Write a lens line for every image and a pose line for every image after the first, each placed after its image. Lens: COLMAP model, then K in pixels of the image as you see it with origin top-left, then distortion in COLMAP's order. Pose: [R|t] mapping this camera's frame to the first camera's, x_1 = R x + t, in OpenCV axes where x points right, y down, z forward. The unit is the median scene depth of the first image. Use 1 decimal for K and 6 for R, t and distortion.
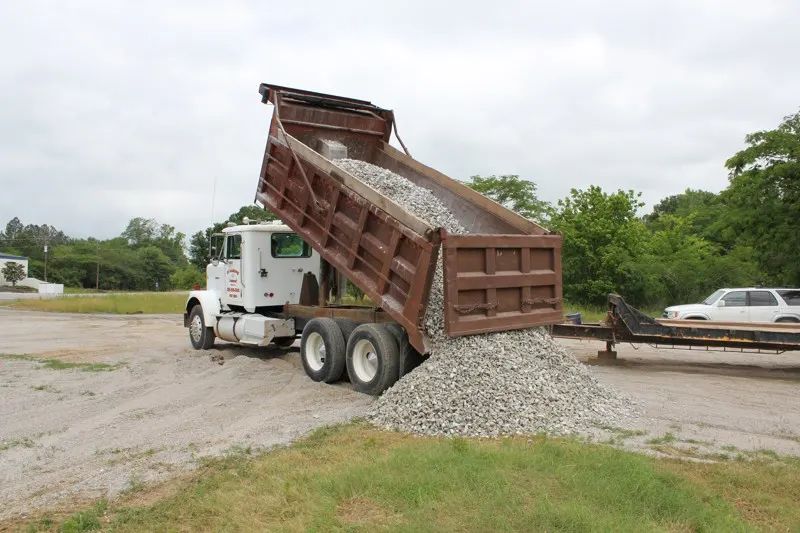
lens RADIAL K [[668.6, 0, 401.6], [0, 668.6, 280.5], [0, 0, 1]] dist [-0.078424, 0.011825]
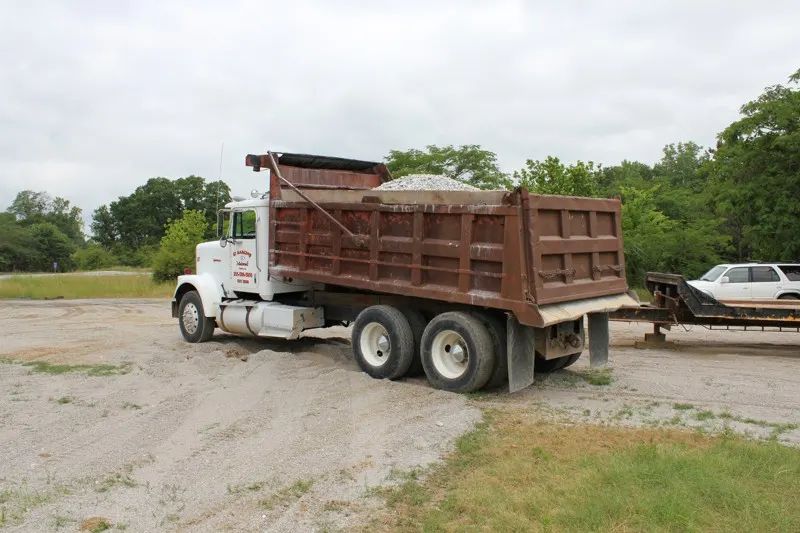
lens RADIAL K [[704.3, 0, 398.7], [0, 704.3, 271.2], [0, 0, 1]] dist [-0.085799, 0.029249]
pose [[0.992231, -0.014203, 0.123598, -0.162002], [0.011529, 0.999684, 0.022324, -0.007832], [-0.123876, -0.020725, 0.992081, 0.063214]]
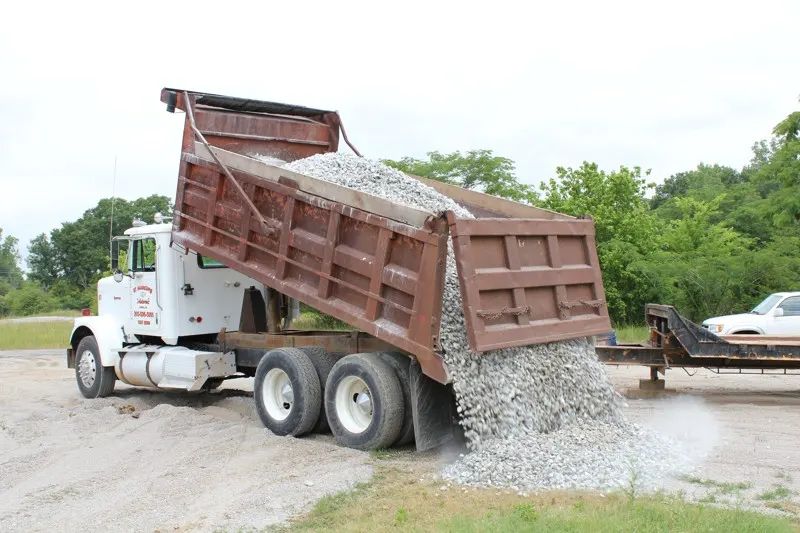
lens RADIAL K [[899.3, 0, 396.3], [0, 899.3, 272.6], [0, 0, 1]] dist [-0.027302, 0.000000]
pose [[0.995716, -0.026801, 0.088491, -0.063977], [0.028843, 0.999345, -0.021874, -0.001676], [-0.087847, 0.024332, 0.995837, 0.002699]]
